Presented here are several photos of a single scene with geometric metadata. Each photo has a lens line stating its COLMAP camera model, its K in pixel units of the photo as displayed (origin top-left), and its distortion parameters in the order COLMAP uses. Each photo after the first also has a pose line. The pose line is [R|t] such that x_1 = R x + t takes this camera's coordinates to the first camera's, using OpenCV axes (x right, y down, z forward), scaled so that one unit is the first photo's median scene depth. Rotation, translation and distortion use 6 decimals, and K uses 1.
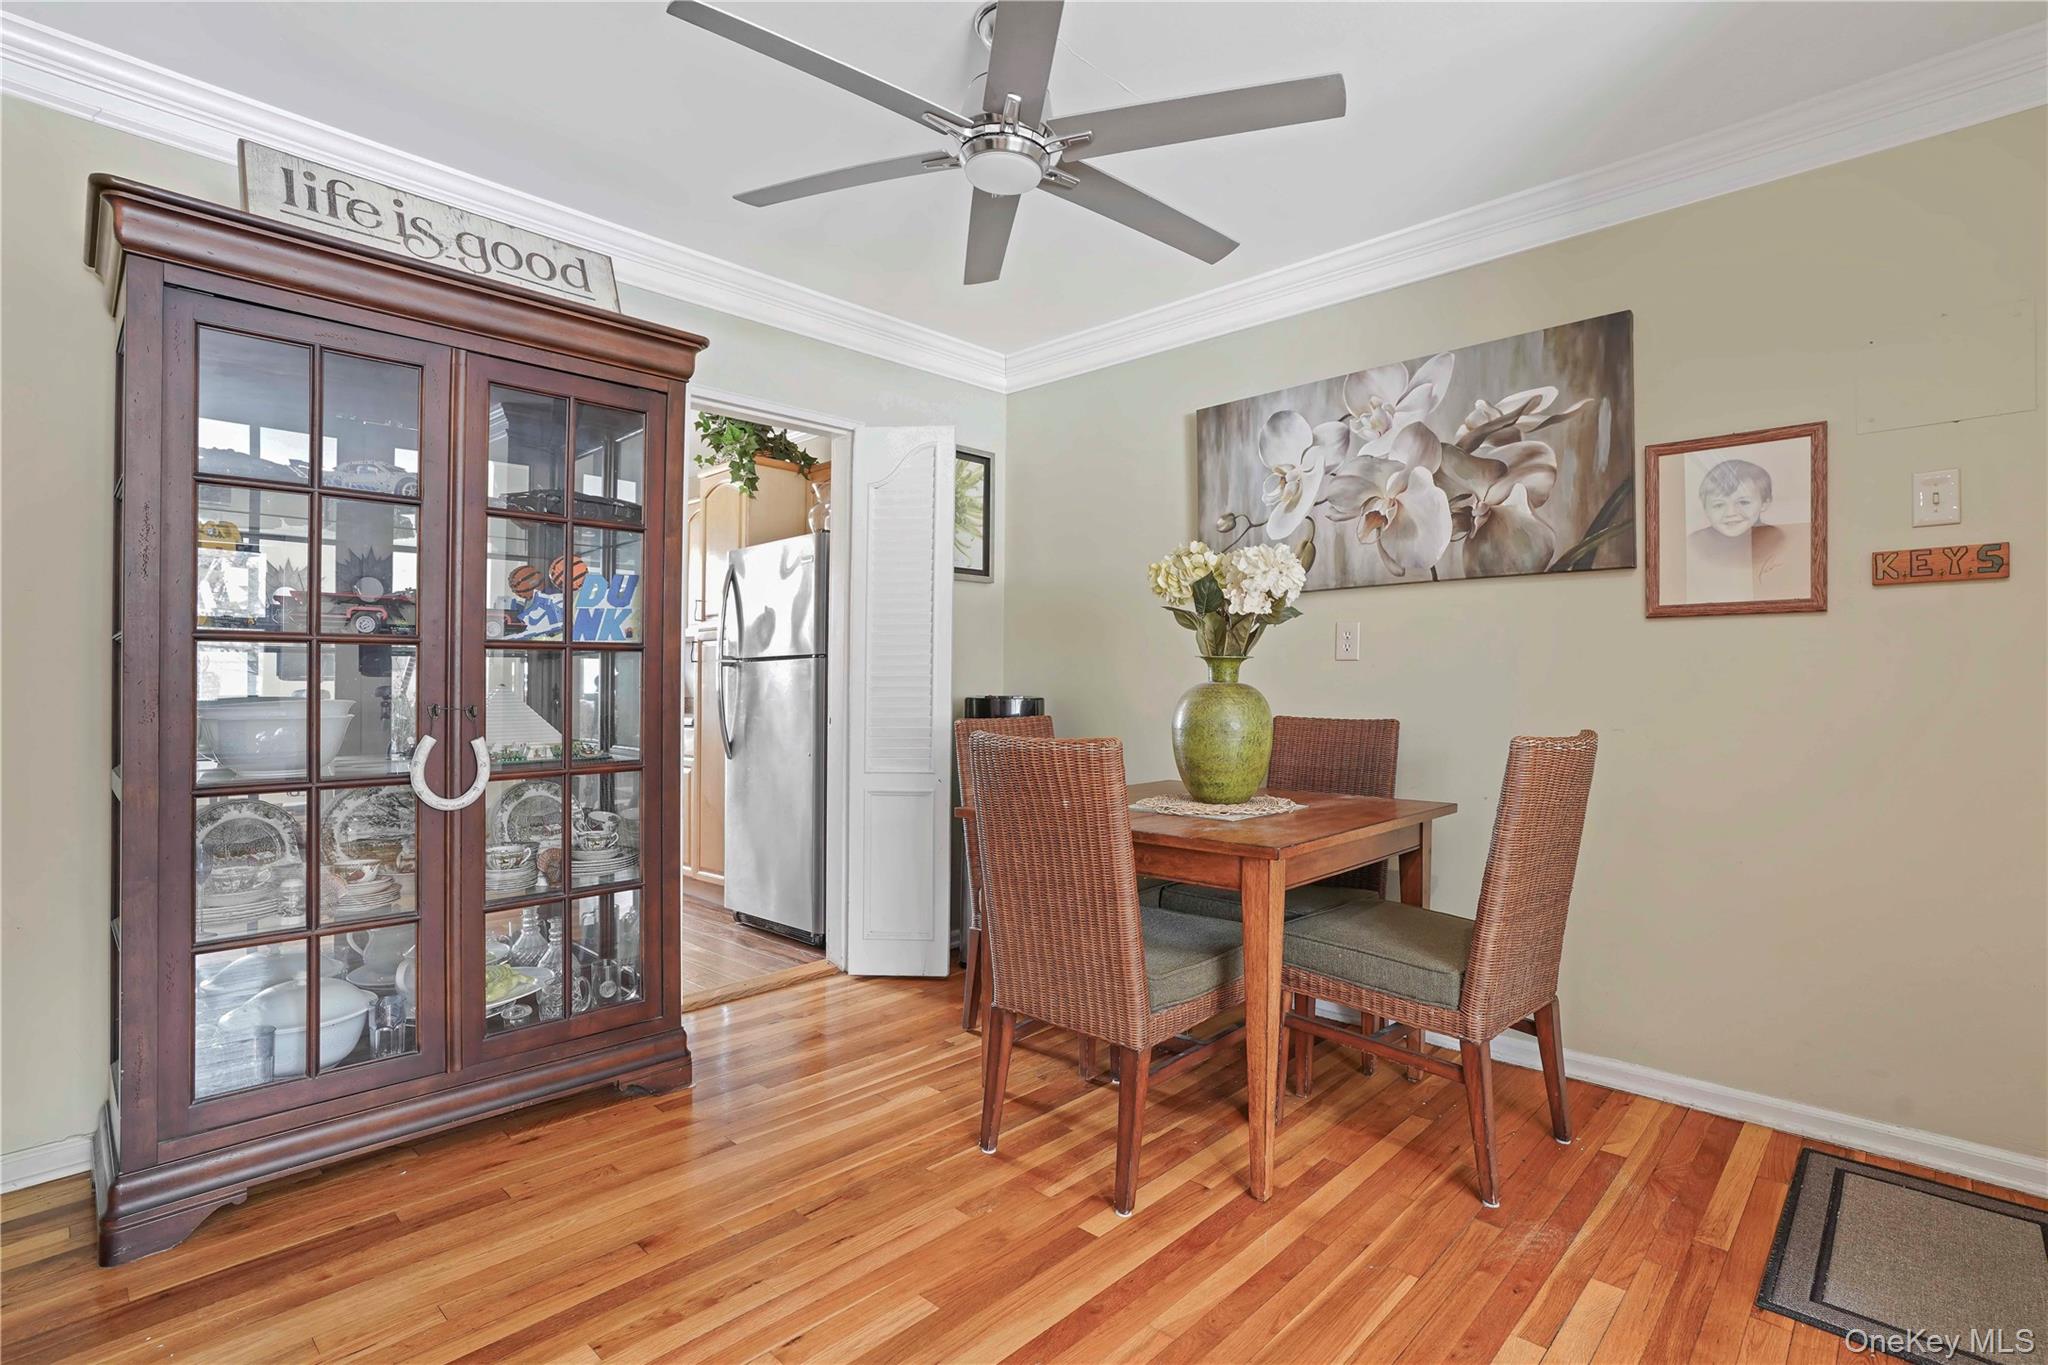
lens RADIAL K [[969.0, 0, 1024.0], [0, 969.0, 682.5], [0, 0, 1]] dist [-0.054618, 0.027788]
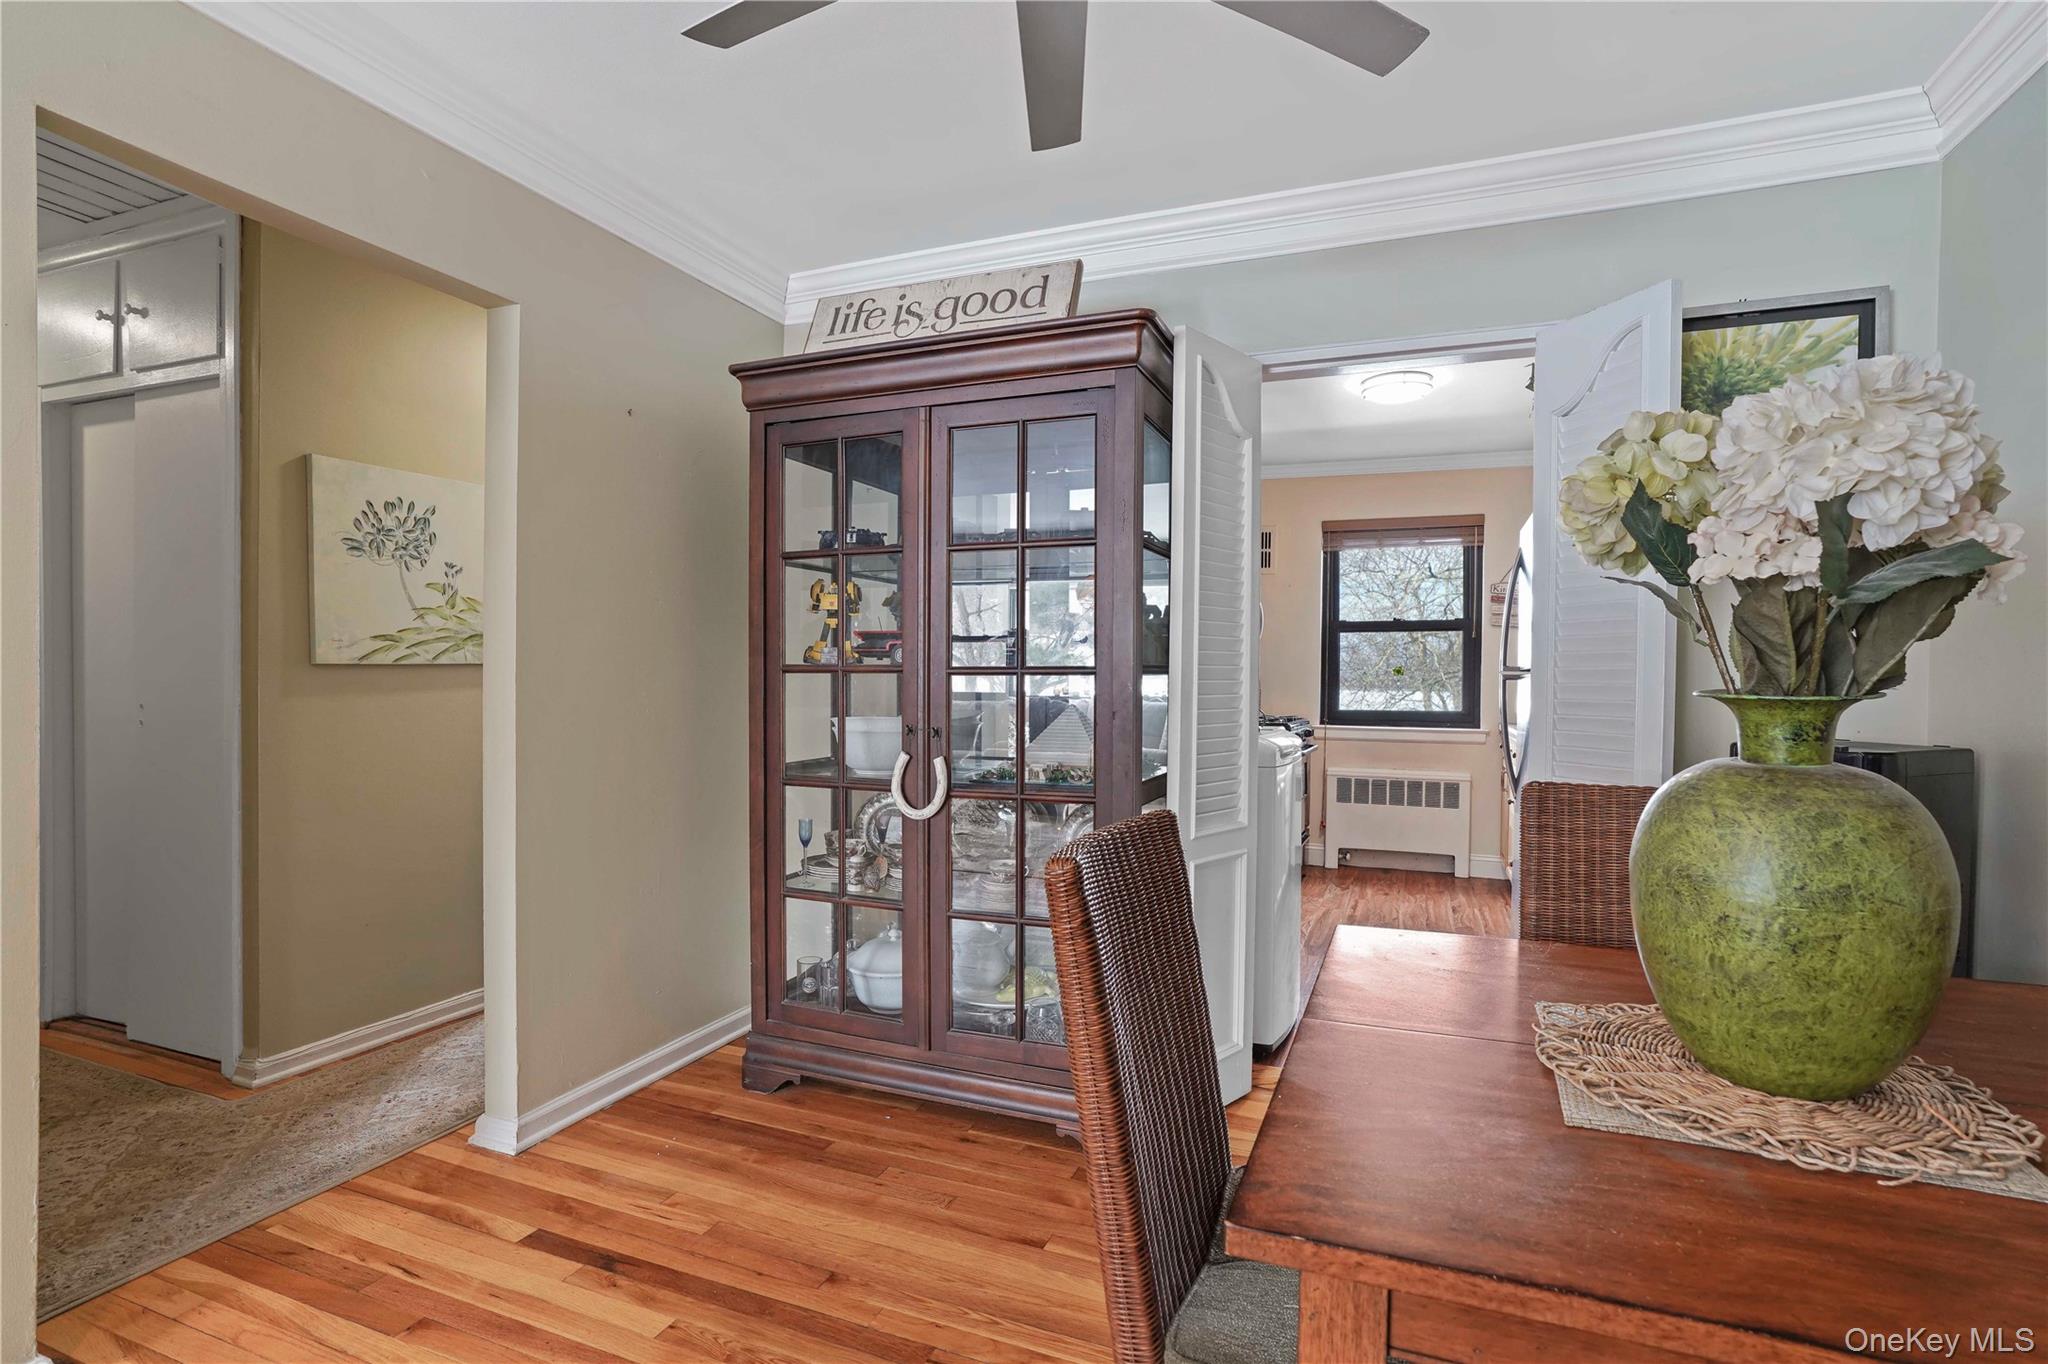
lens RADIAL K [[969.0, 0, 1024.0], [0, 969.0, 682.0], [0, 0, 1]] dist [-0.054618, 0.027788]
pose [[0.384984, 0.008915, -0.922880, 0.491617], [-0.006059, 0.999956, 0.007132, -0.036006], [0.922903, 0.002846, 0.385021, 0.661853]]
